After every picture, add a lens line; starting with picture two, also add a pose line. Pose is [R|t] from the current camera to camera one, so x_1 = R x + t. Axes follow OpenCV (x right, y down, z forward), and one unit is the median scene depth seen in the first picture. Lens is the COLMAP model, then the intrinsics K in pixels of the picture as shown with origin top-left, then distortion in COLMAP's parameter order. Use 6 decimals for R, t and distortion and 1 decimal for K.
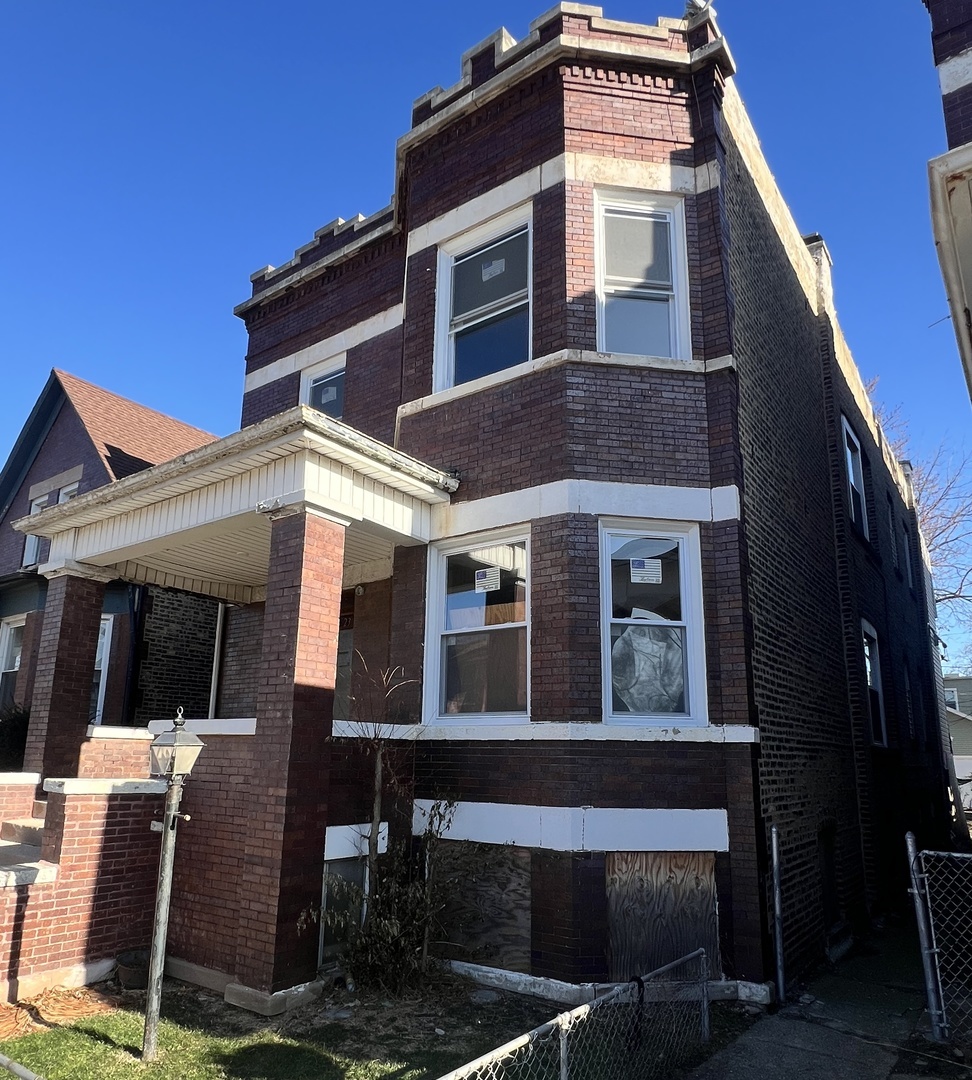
lens RADIAL K [[752.2, 0, 482.9], [0, 752.2, 596.8], [0, 0, 1]] dist [0.000205, 0.000412]
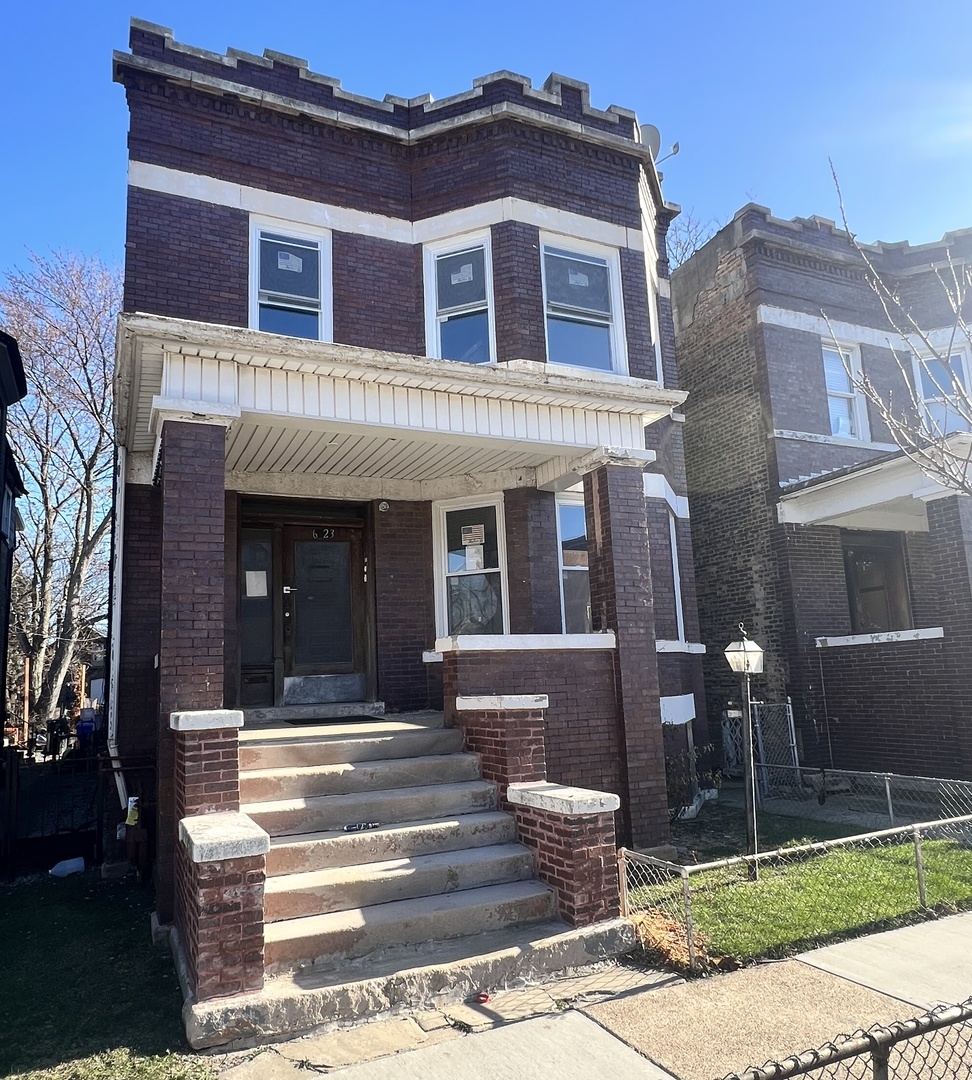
lens RADIAL K [[792.6, 0, 487.8], [0, 792.6, 557.9], [0, 0, 1]] dist [-0.001566, -0.000721]
pose [[0.471238, 0.102641, 0.876013, -1.220300], [-0.136305, 0.989749, -0.042645, 0.101691], [-0.871410, -0.099309, 0.480398, 0.484610]]
